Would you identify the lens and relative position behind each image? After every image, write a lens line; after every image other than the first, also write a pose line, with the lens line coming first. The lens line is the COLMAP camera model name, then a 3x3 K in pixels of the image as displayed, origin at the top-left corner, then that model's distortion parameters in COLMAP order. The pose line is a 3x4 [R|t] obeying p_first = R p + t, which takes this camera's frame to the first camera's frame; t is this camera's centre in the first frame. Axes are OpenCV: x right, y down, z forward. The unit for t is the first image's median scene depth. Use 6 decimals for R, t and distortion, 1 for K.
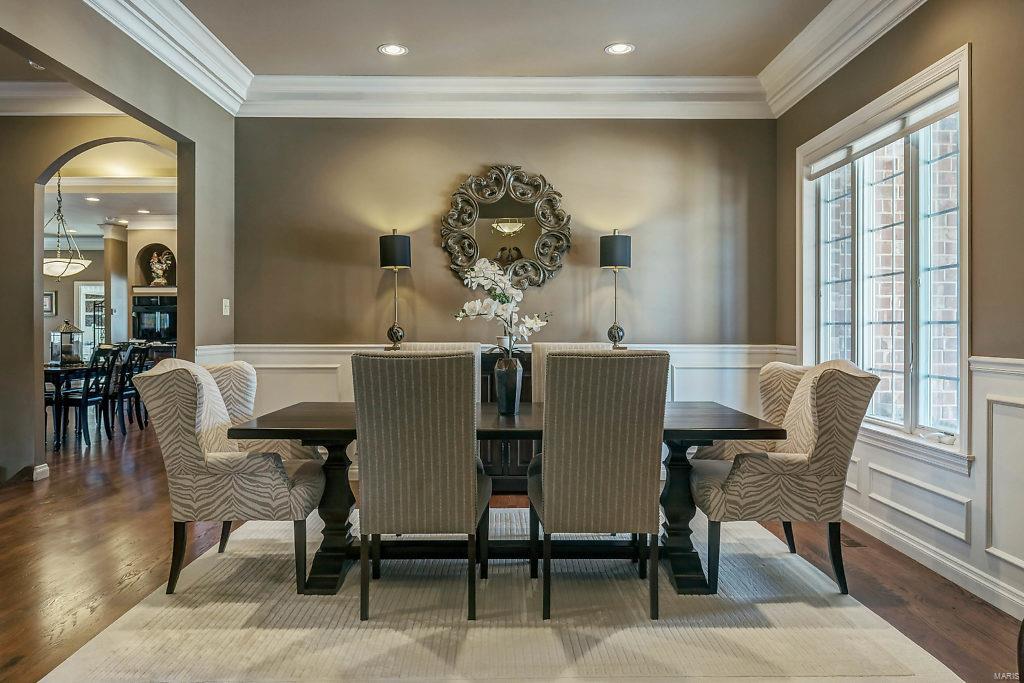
lens RADIAL K [[737.6, 0, 511.1], [0, 737.6, 323.8], [0, 0, 1]] dist [-0.000286, -0.000900]
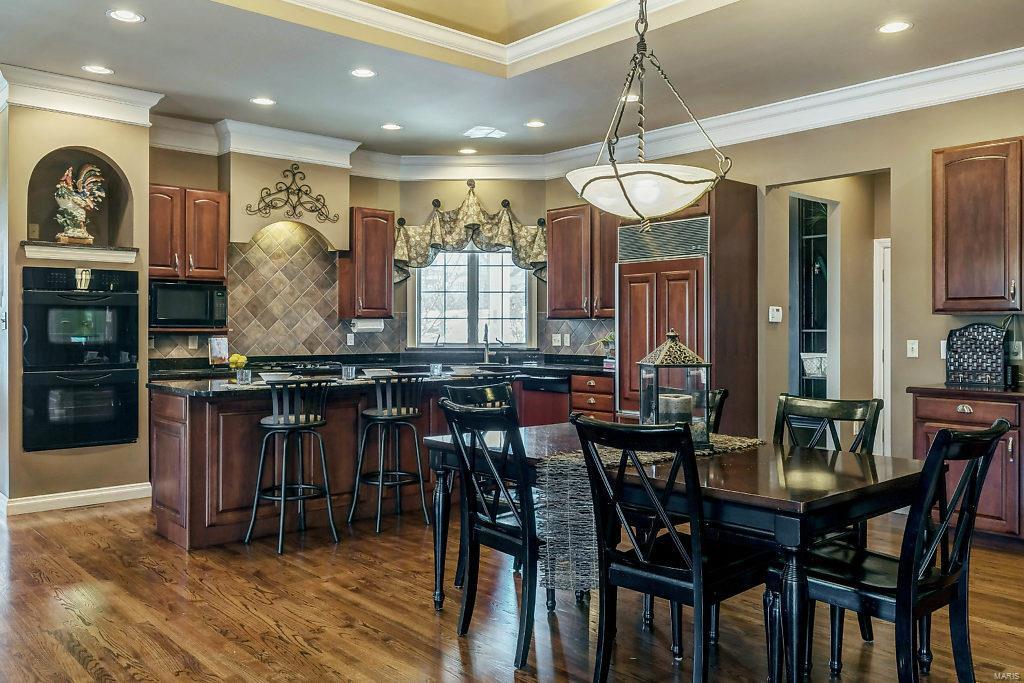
lens RADIAL K [[821.2, 0, 513.4], [0, 821.2, 325.7], [0, 0, 1]] dist [0.003827, 0.002471]
pose [[0.749907, 0.001476, 0.661541, -0.736188], [-0.003049, 0.999995, 0.001225, -0.006501], [-0.661536, -0.002936, 0.749908, 0.566437]]
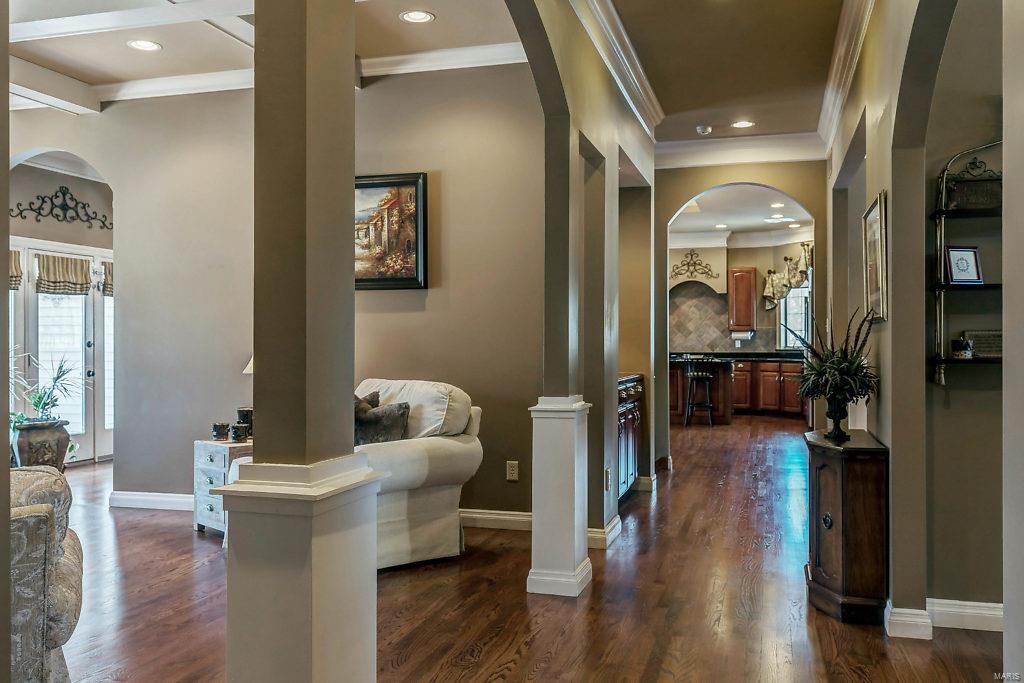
lens RADIAL K [[889.6, 0, 512.0], [0, 889.6, 341.5], [0, 0, 1]] dist [0.009534, 0.000662]
pose [[0.957246, -0.002119, -0.289269, -0.258630], [0.003179, 0.999990, 0.003196, -0.001593], [0.289259, -0.003979, 0.957243, -0.261782]]
